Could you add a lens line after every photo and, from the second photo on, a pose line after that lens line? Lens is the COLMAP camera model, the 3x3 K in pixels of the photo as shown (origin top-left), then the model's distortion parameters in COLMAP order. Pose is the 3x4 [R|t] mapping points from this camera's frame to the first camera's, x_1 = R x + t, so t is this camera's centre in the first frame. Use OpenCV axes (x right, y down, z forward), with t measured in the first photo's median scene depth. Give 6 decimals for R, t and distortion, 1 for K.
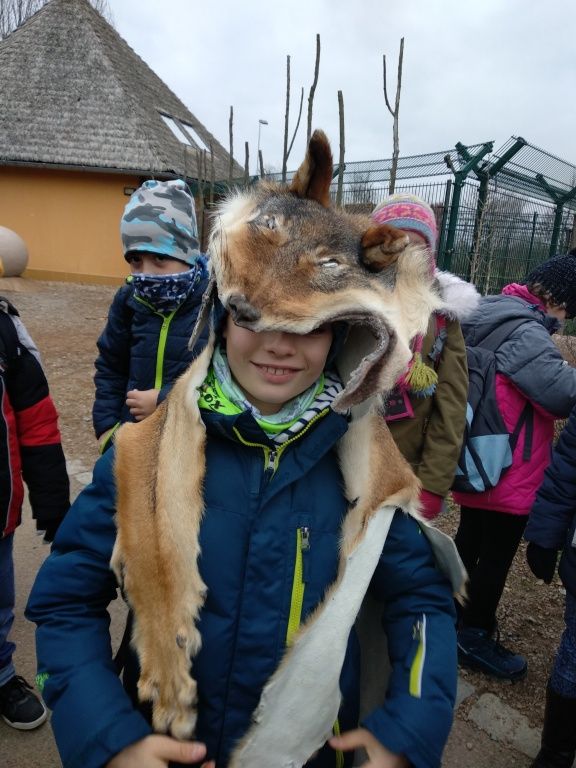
lens RADIAL K [[595.1, 0, 297.8], [0, 595.1, 378.5], [0, 0, 1]] dist [0.021505, -0.027483]
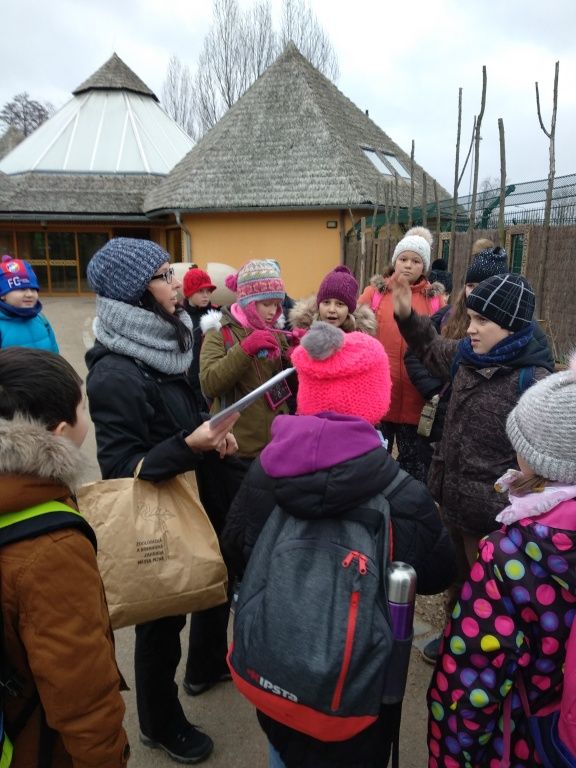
lens RADIAL K [[595.1, 0, 290.6], [0, 595.1, 386.2], [0, 0, 1]] dist [0.021505, -0.027483]
pose [[0.929860, 0.015422, -0.367590, 0.095349], [-0.022956, 0.999606, -0.016133, 0.005713], [0.367196, 0.023440, 0.929848, -0.068280]]
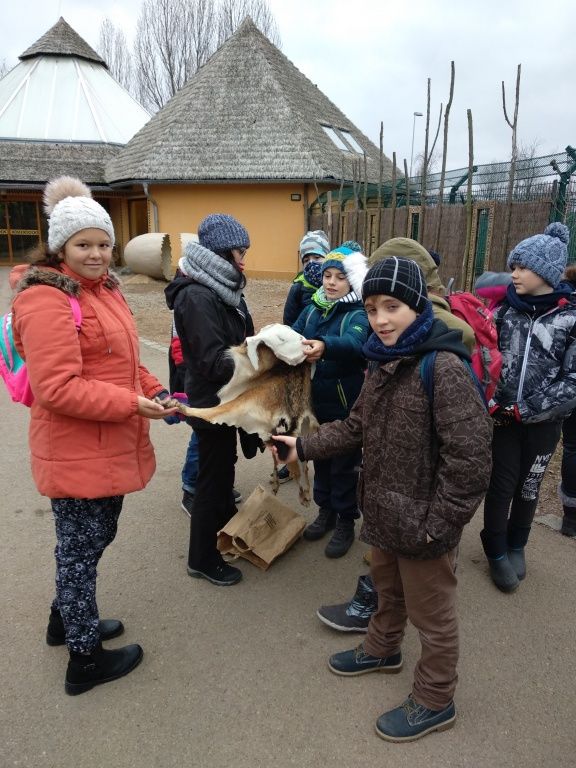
lens RADIAL K [[595.1, 0, 292.3], [0, 595.1, 383.5], [0, 0, 1]] dist [0.021505, -0.027483]
pose [[0.964198, 0.010572, -0.264971, 0.040681], [-0.005010, 0.999753, 0.021657, 0.041420], [0.265135, -0.019554, 0.964013, -0.221601]]
